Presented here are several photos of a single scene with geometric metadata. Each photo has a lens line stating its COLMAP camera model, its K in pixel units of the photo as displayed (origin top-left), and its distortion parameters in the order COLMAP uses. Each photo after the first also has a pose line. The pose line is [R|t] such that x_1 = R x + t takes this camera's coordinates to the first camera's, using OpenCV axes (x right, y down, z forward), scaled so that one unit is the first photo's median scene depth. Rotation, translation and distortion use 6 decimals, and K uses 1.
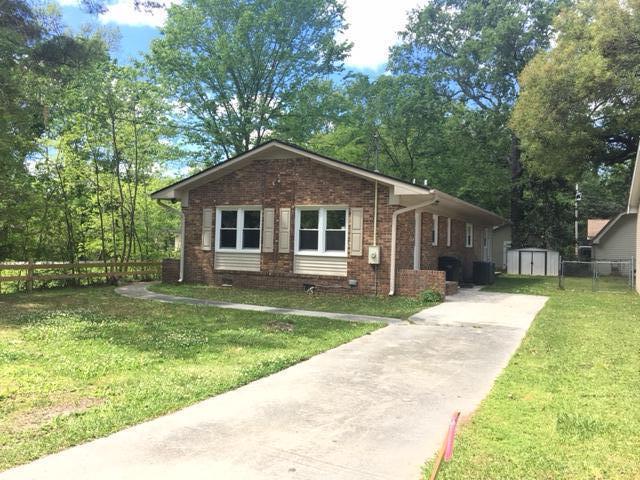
lens RADIAL K [[539.7, 0, 317.7], [0, 539.7, 242.2], [0, 0, 1]] dist [0.075872, -0.110007]
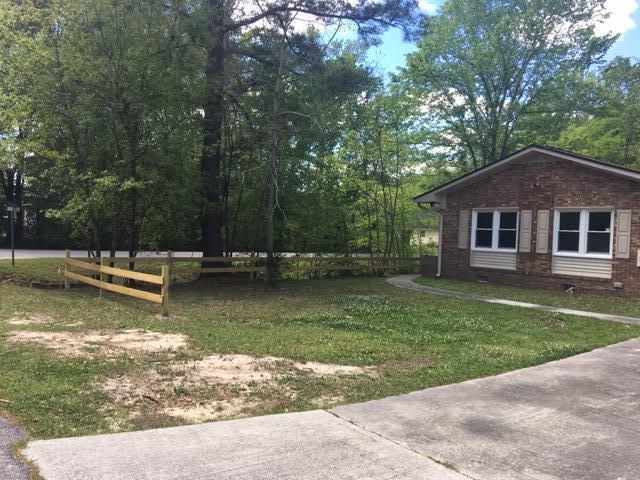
lens RADIAL K [[539.7, 0, 317.7], [0, 539.7, 242.2], [0, 0, 1]] dist [0.075872, -0.110007]
pose [[0.916537, 0.016999, -0.399589, -0.037224], [-0.011895, 0.999813, 0.015250, -0.011799], [0.399773, -0.009224, 0.916568, -0.128814]]
